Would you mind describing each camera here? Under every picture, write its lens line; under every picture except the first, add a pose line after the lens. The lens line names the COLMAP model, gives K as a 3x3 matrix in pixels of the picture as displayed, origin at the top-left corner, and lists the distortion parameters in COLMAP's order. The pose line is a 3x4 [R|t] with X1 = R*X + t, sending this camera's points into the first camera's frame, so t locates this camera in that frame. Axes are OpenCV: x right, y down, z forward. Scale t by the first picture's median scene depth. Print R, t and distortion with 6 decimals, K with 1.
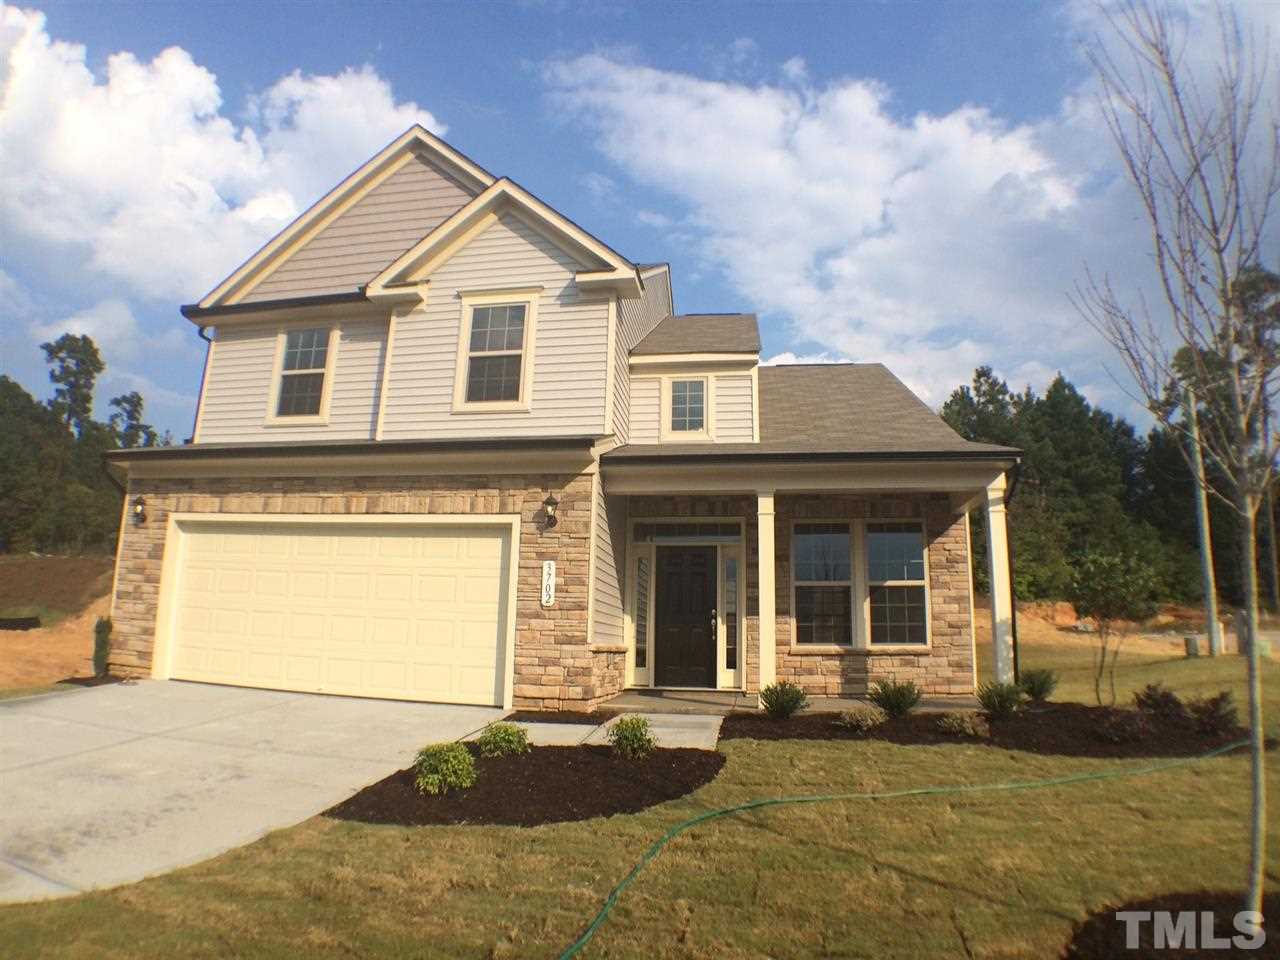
lens RADIAL K [[763.9, 0, 635.9], [0, 763.9, 472.7], [0, 0, 1]] dist [-0.167998, 0.023781]
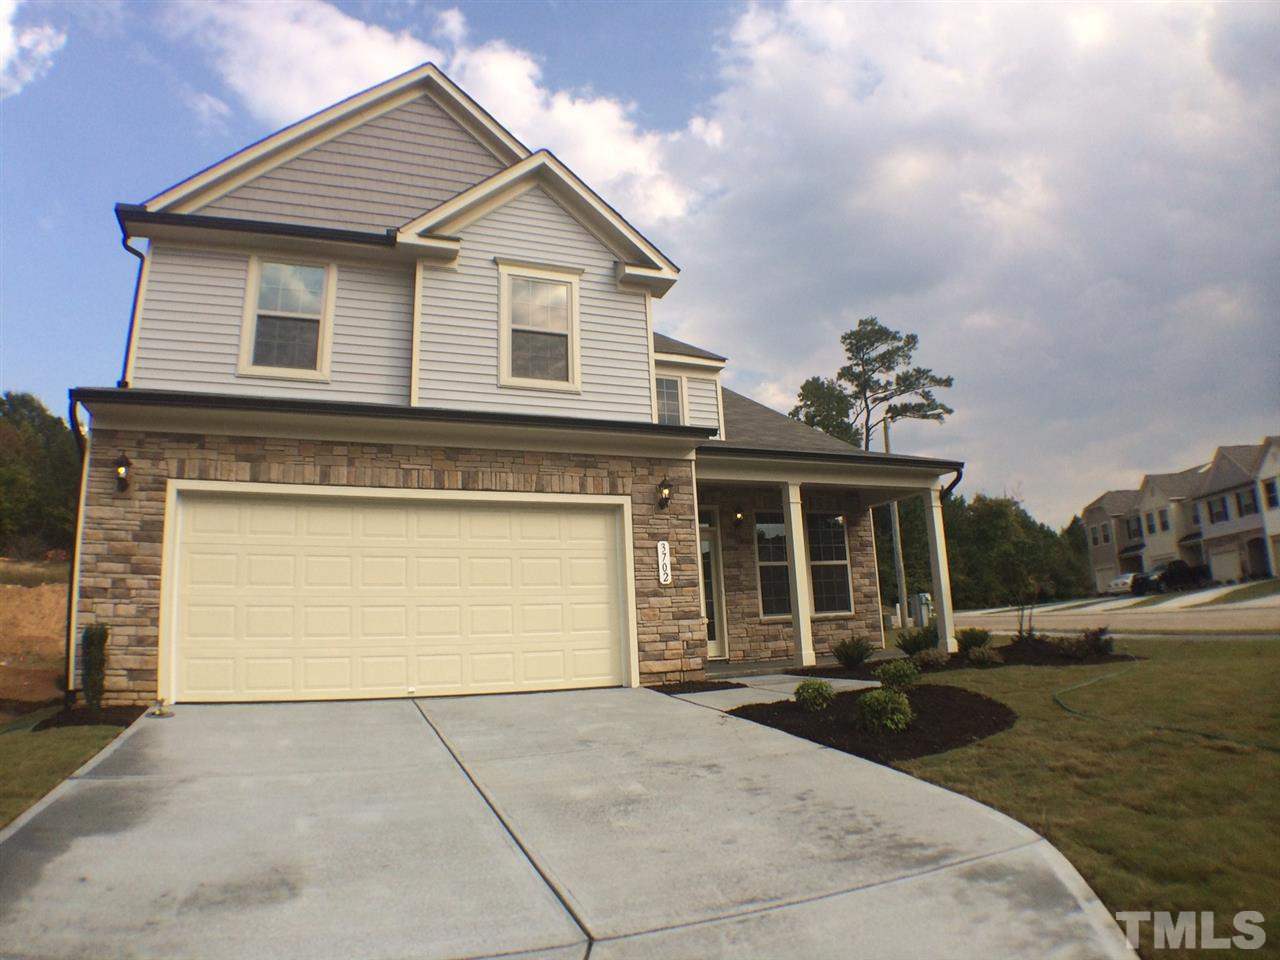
lens RADIAL K [[763.9, 0, 635.9], [0, 763.9, 472.7], [0, 0, 1]] dist [-0.167998, 0.023781]
pose [[0.850653, 0.050757, 0.523272, -0.627682], [-0.054180, 0.998493, -0.008776, 0.029650], [-0.522929, -0.020885, 0.852121, 0.113926]]
